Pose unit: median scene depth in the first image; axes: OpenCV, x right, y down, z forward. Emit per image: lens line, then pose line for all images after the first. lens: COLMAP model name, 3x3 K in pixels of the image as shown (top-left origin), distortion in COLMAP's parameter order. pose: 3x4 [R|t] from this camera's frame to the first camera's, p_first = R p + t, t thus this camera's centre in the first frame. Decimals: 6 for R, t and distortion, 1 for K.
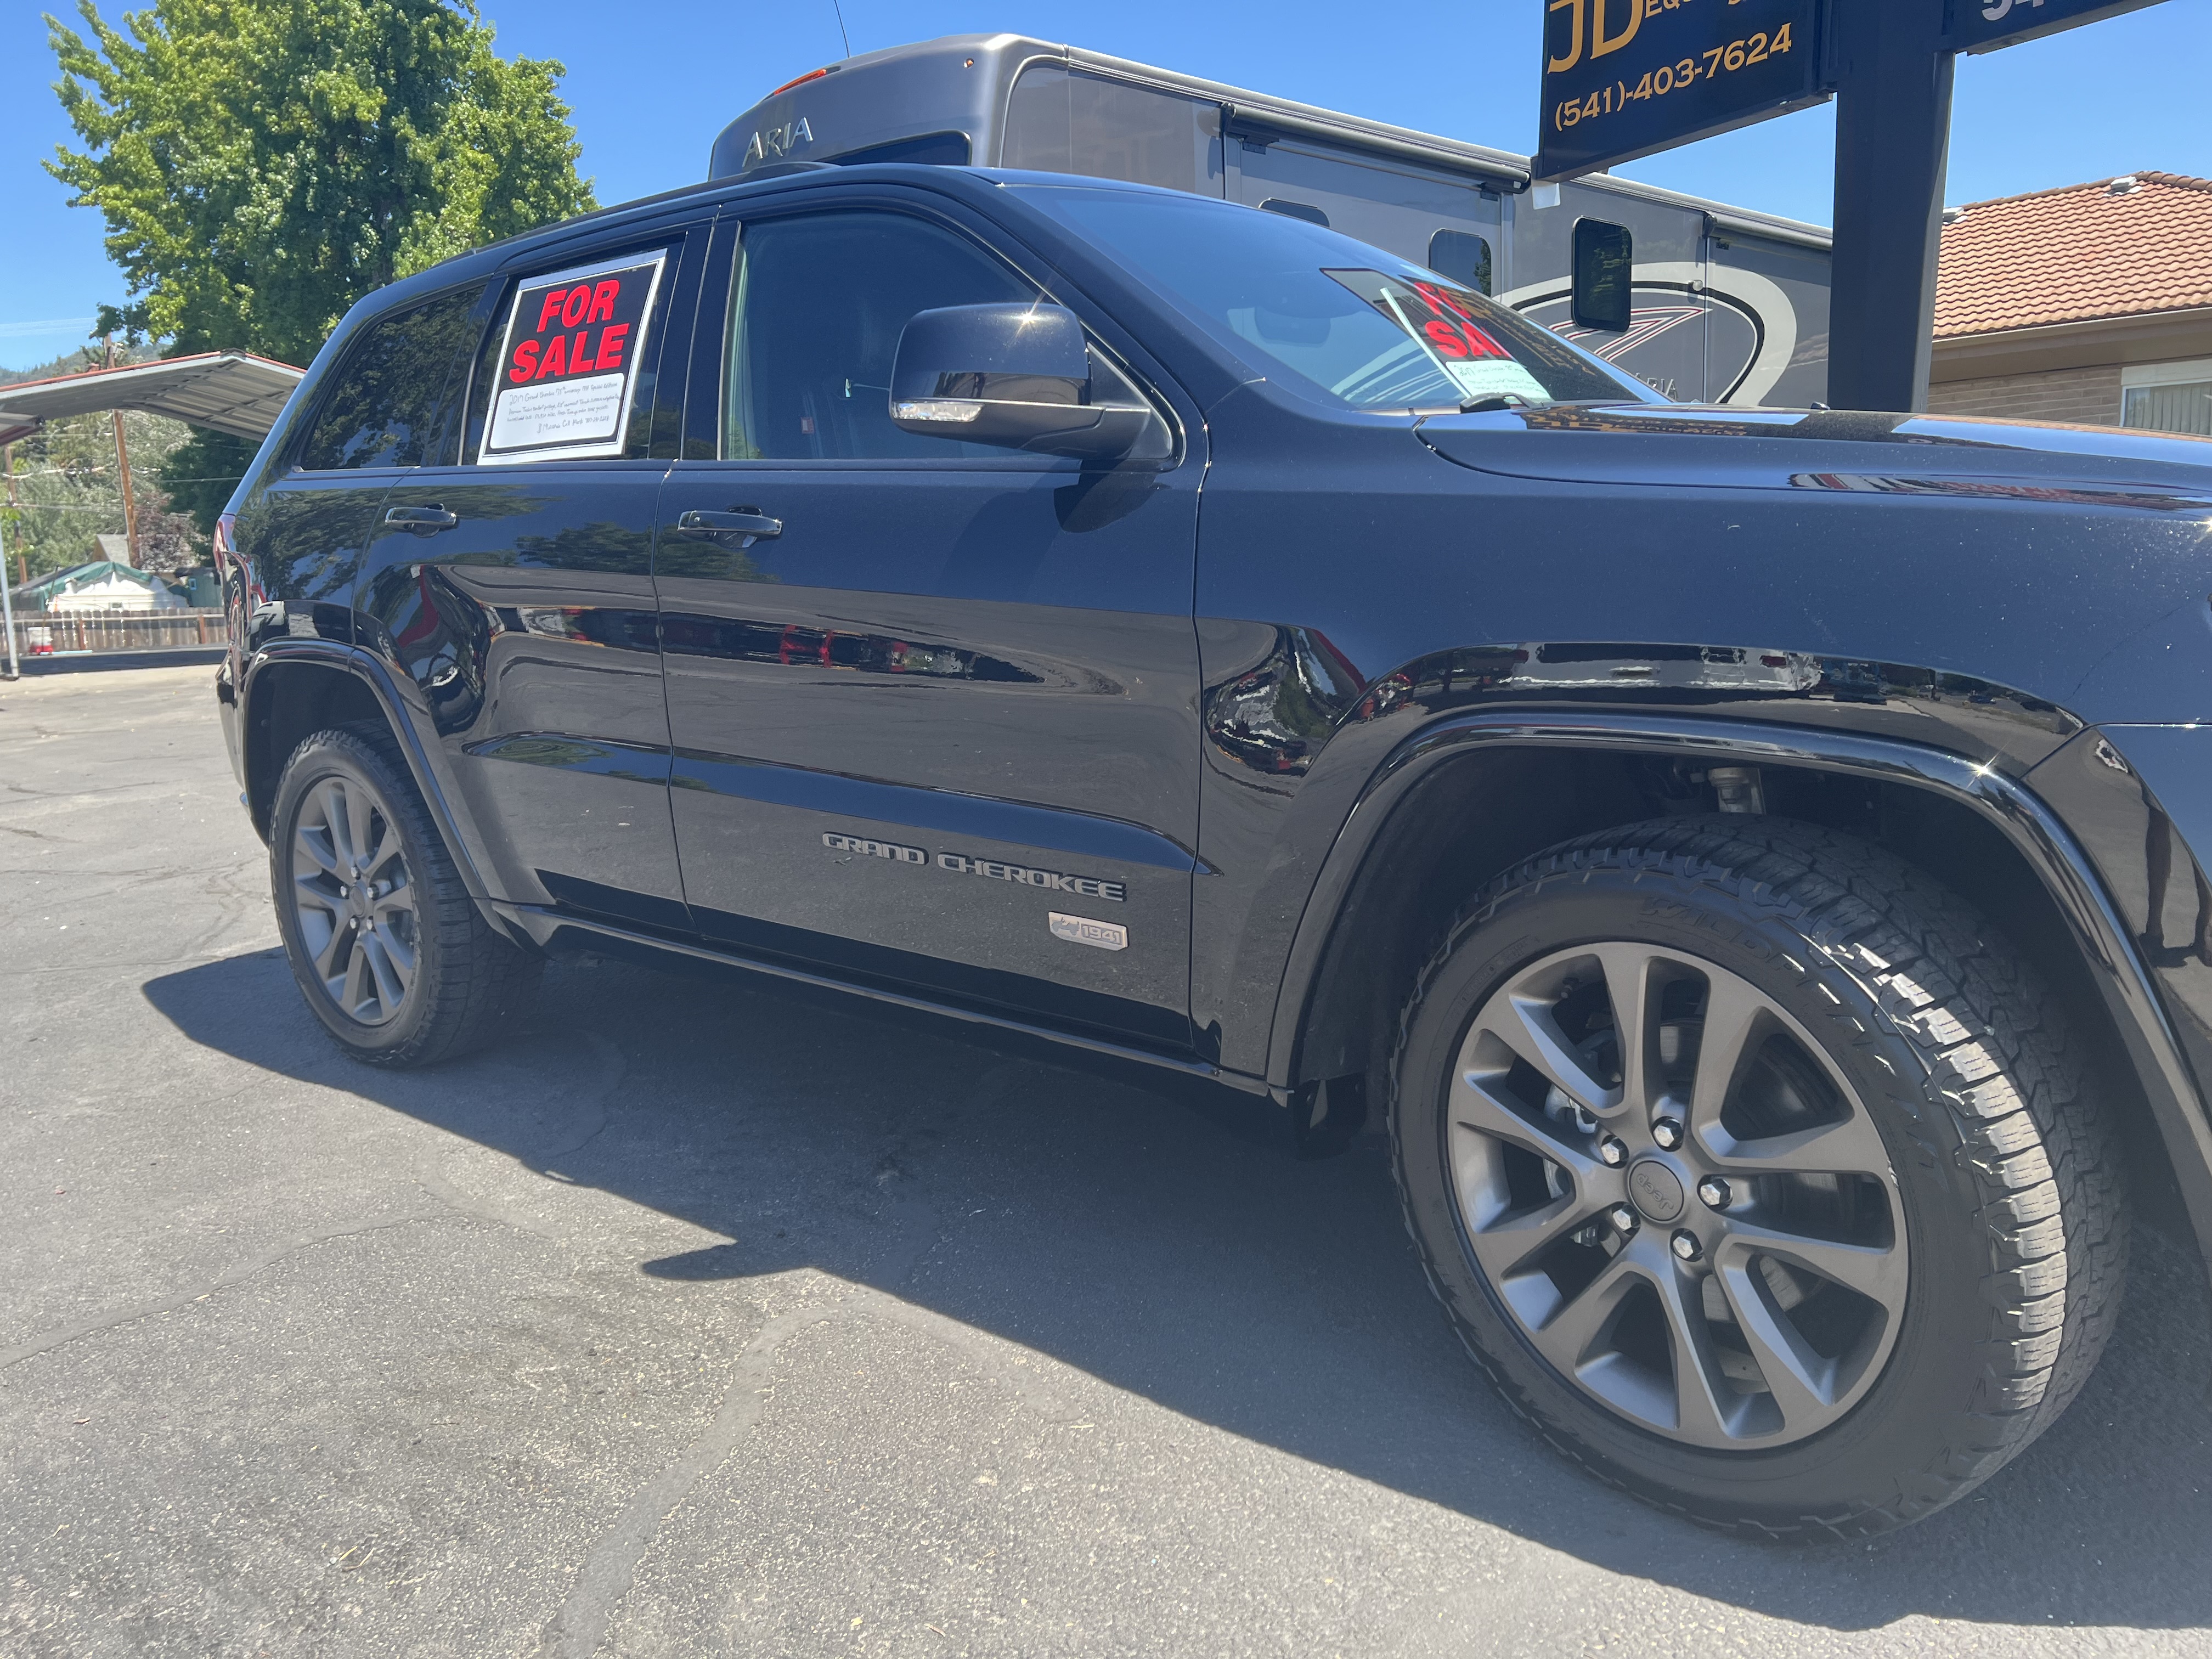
lens RADIAL K [[1648.0, 0, 1116.2], [0, 1648.0, 829.8], [0, 0, 1]] dist [0.064644, -0.065323]
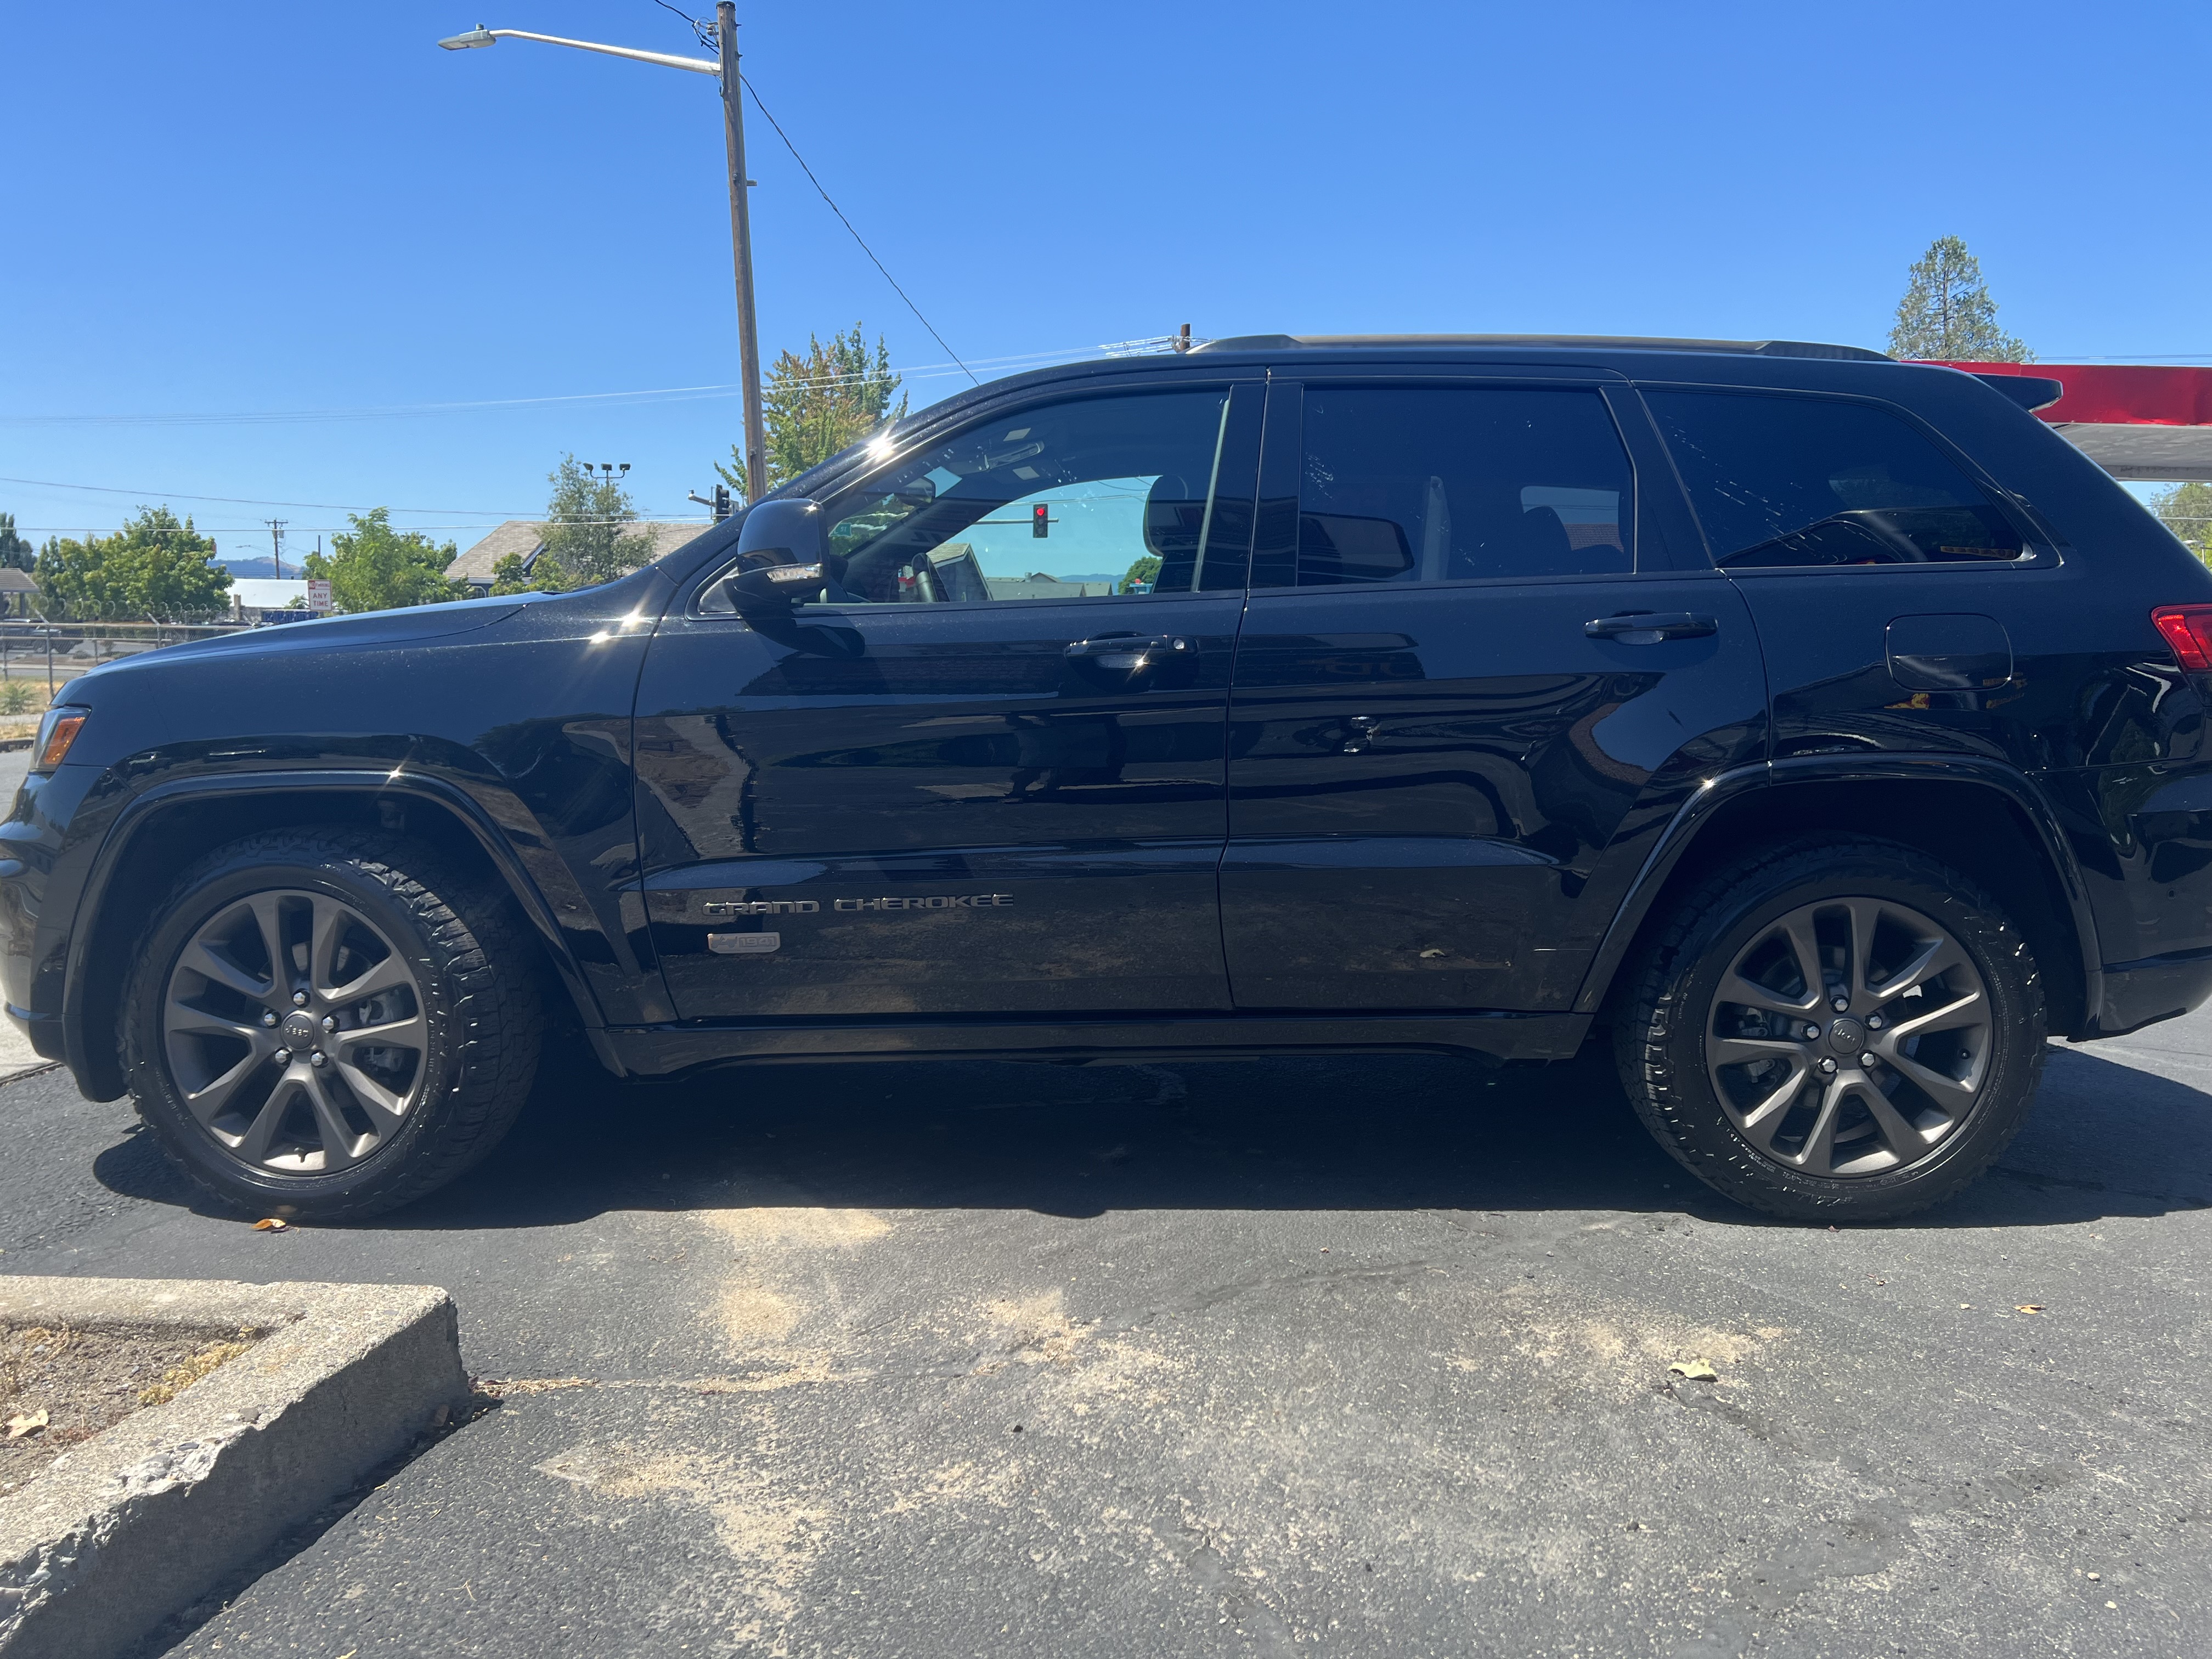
lens RADIAL K [[1648.0, 0, 1105.1], [0, 1648.0, 830.5], [0, 0, 1]] dist [0.064644, -0.065323]
pose [[0.692861, -0.094877, 0.714802, -0.393102], [0.138947, 0.990295, -0.003238, 0.140471], [-0.707557, 0.101563, 0.699320, -1.046959]]
